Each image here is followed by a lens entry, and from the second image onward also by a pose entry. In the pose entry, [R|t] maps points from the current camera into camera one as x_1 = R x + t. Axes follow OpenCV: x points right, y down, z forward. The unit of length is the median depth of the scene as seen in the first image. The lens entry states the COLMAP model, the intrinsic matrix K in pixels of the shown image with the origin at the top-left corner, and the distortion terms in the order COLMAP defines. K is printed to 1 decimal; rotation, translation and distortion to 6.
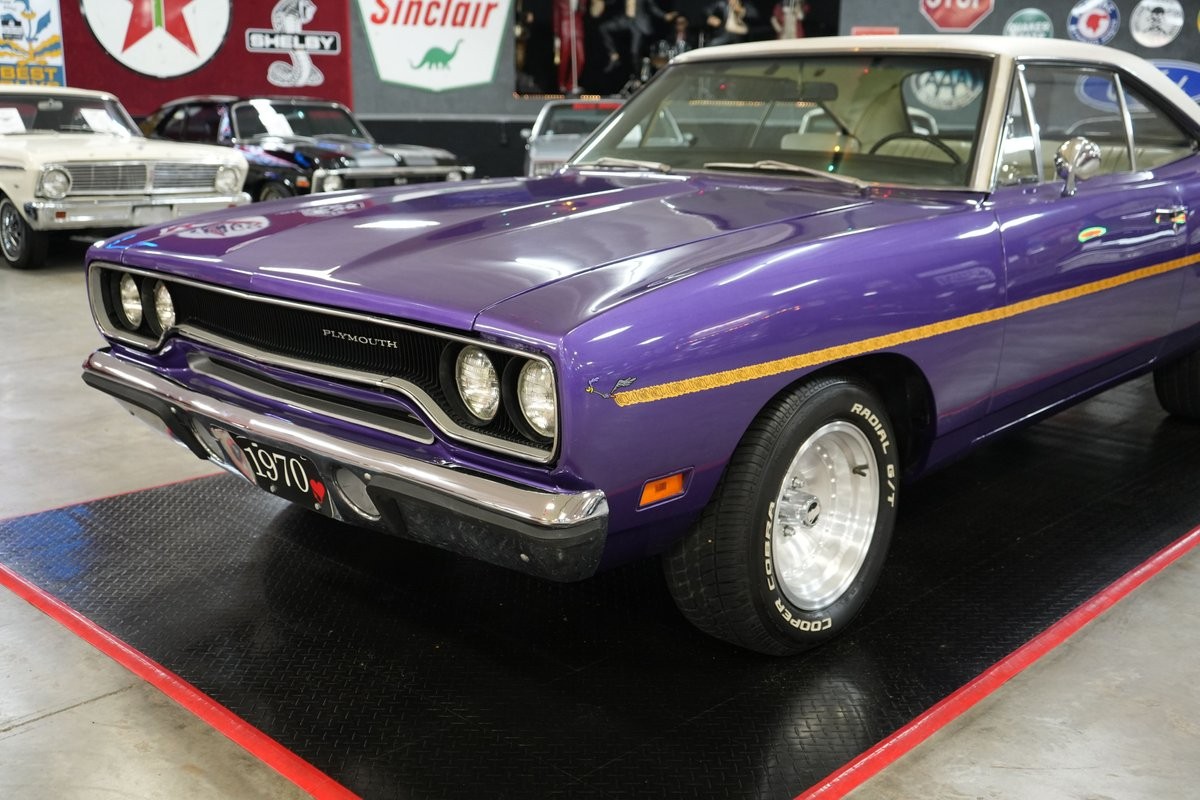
lens RADIAL K [[1156.6, 0, 618.5], [0, 1156.6, 400.4], [0, 0, 1]] dist [0.003219, 0.002564]
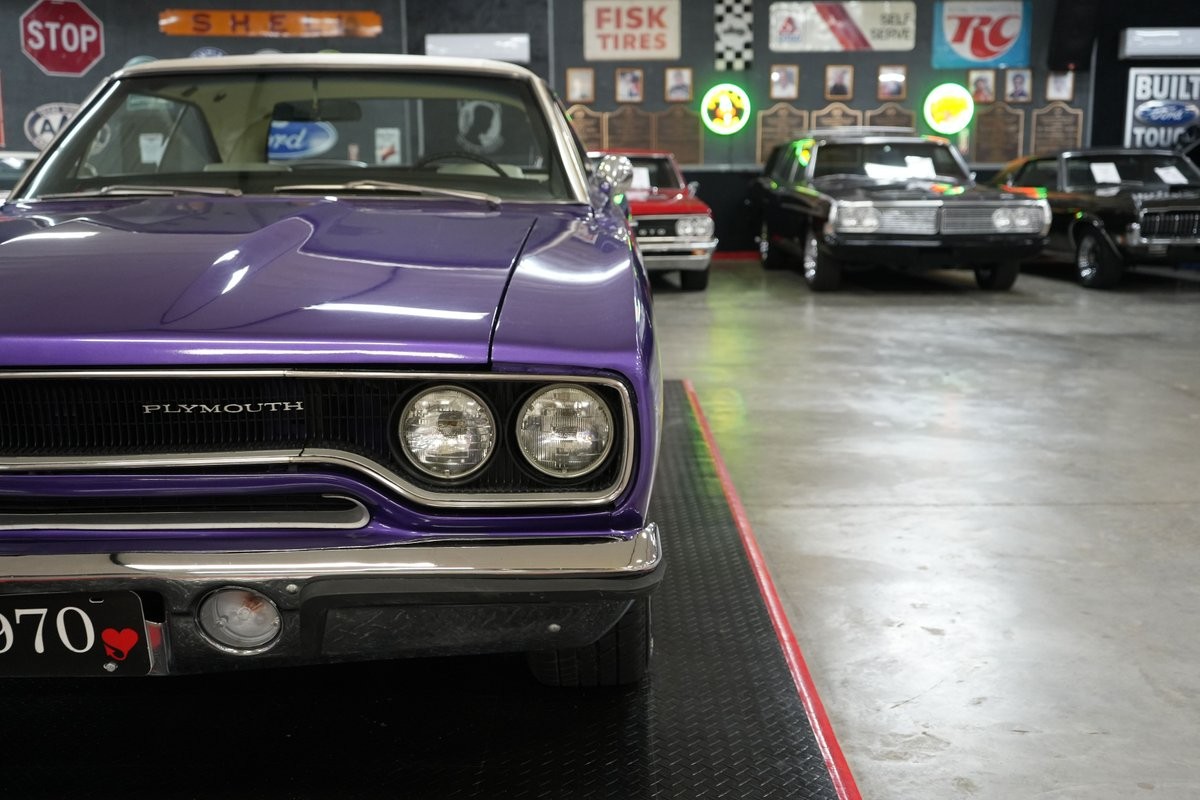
lens RADIAL K [[1198.9, 0, 602.6], [0, 1198.9, 415.6], [0, 0, 1]] dist [0.001363, 0.002245]
pose [[0.752502, -0.143754, 0.642709, -0.250012], [0.169377, 0.985304, 0.022071, -0.011776], [-0.636437, 0.092252, 0.765792, 0.129875]]
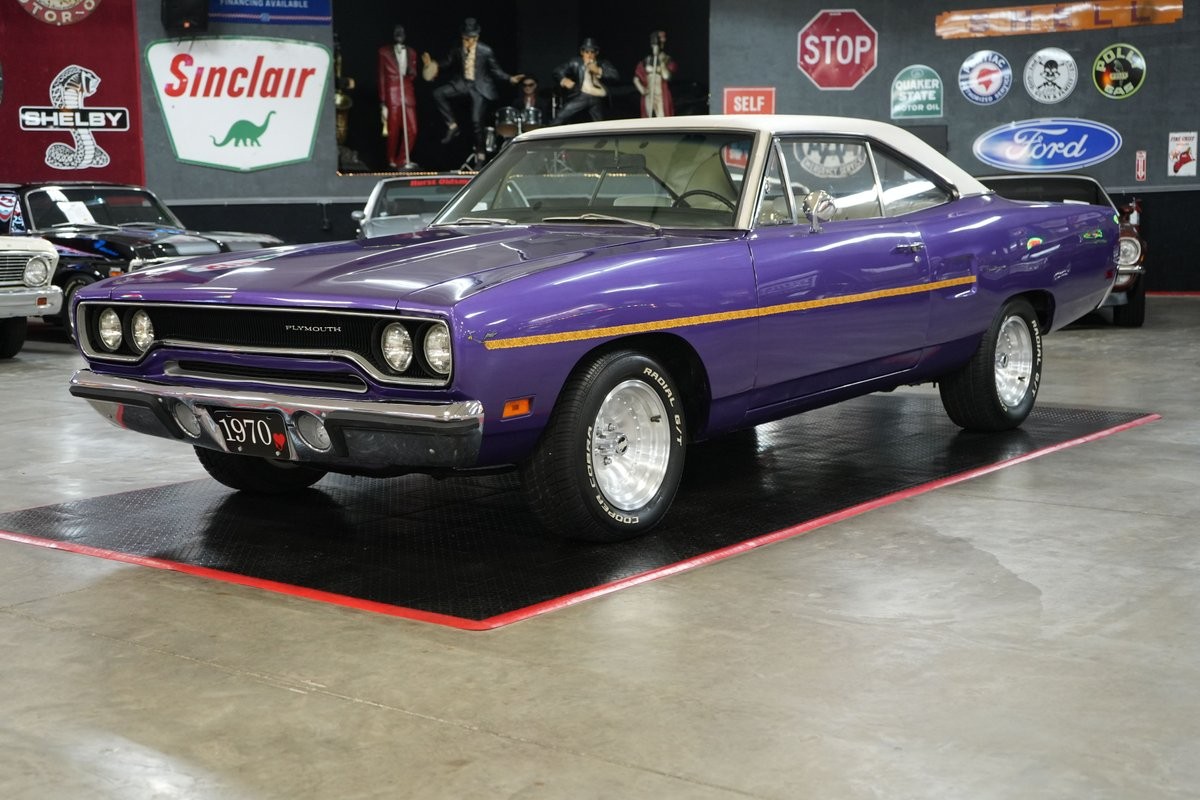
lens RADIAL K [[1448.8, 0, 600.0], [0, 1448.8, 400.0], [0, 0, 1]] dist [-0.006852, 0.006125]
pose [[0.994985, -0.040186, 0.091597, -0.012932], [0.049090, 0.994061, -0.097126, 0.114753], [-0.087150, 0.101135, 0.991048, -0.427981]]
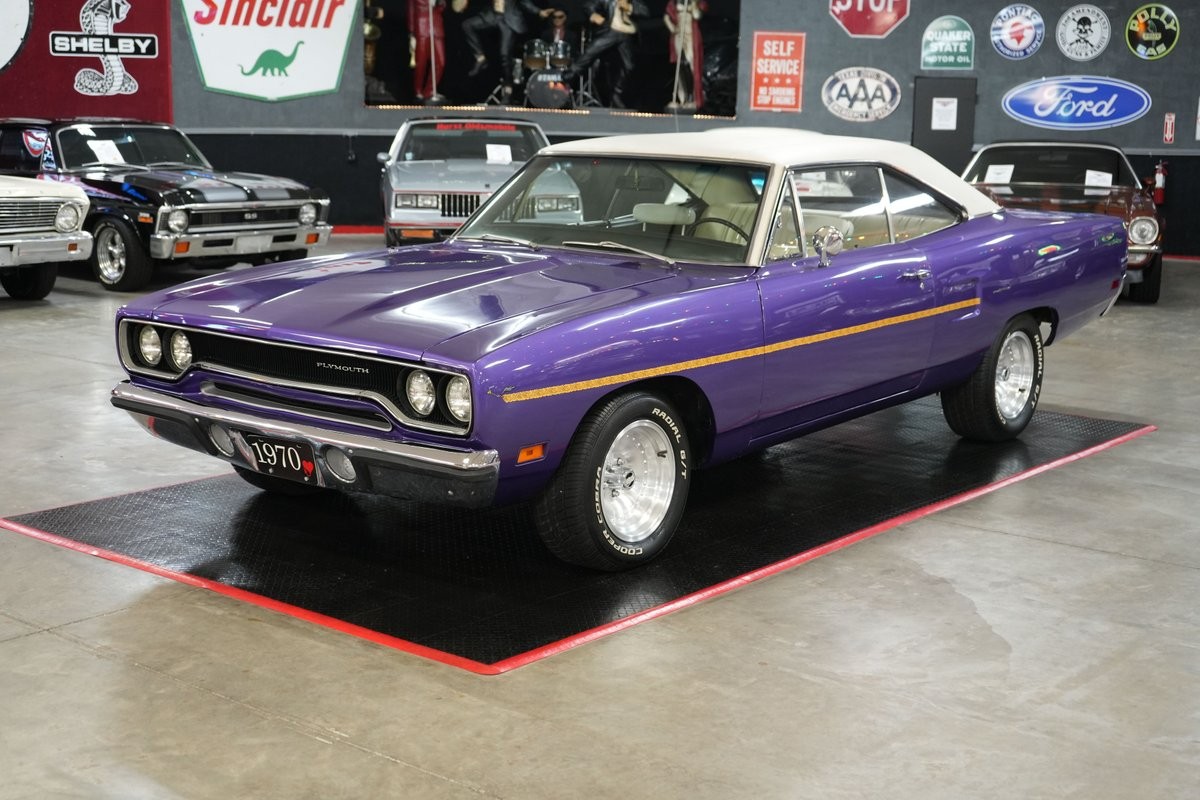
lens RADIAL K [[1448.8, 0, 600.0], [0, 1448.8, 400.0], [0, 0, 1]] dist [-0.006852, 0.006125]
pose [[0.996918, -0.008997, 0.077928, -0.011193], [0.012713, 0.998799, -0.047324, 0.043399], [-0.077409, 0.048169, 0.995835, -0.492224]]
